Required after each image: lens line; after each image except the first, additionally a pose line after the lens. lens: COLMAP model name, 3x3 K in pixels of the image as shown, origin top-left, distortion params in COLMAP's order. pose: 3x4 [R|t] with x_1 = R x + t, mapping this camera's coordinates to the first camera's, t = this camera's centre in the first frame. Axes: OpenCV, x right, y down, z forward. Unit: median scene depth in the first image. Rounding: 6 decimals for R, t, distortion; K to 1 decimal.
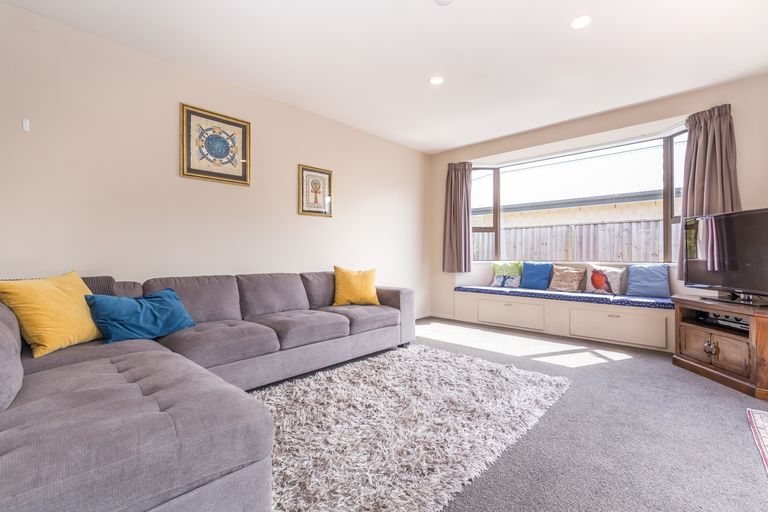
lens RADIAL K [[343.9, 0, 384.0], [0, 343.9, 256.0], [0, 0, 1]] dist [0.001400, 0.000190]
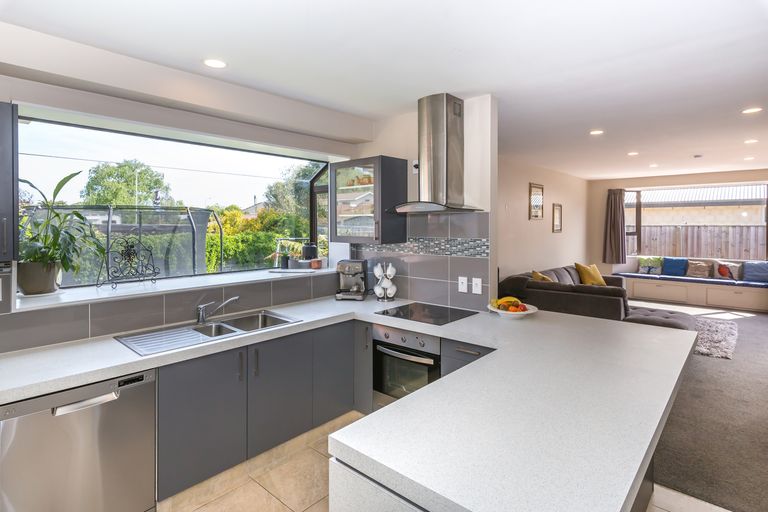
lens RADIAL K [[403.9, 0, 382.0], [0, 403.9, 228.2], [0, 0, 1]] dist [0.032504, 0.001003]
pose [[0.999545, 0.001832, 0.030102, -0.959940], [-0.001870, 0.999998, 0.001208, -0.119671], [-0.030099, -0.001264, 0.999546, -0.824463]]
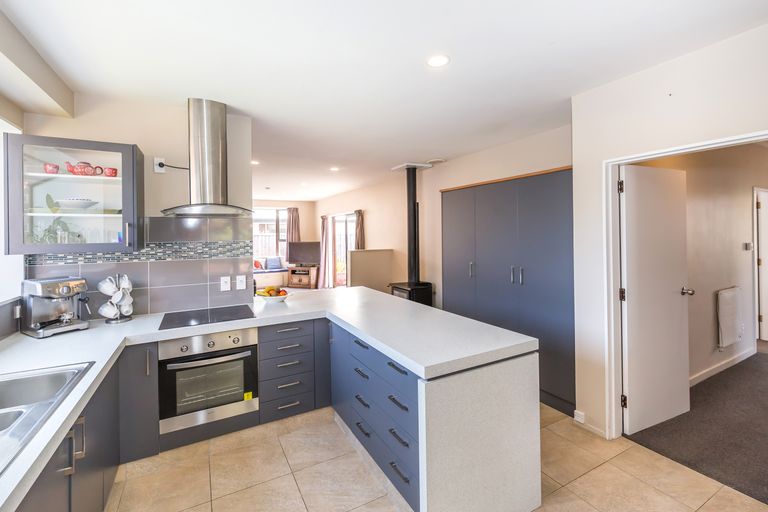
lens RADIAL K [[337.6, 0, 382.9], [0, 337.6, 236.8], [0, 0, 1]] dist [0.000326, 0.000058]
pose [[0.307135, -0.004440, 0.951655, -1.336349], [0.020462, 0.999789, -0.001939, -0.100781], [-0.951446, 0.020068, 0.307161, -0.587471]]
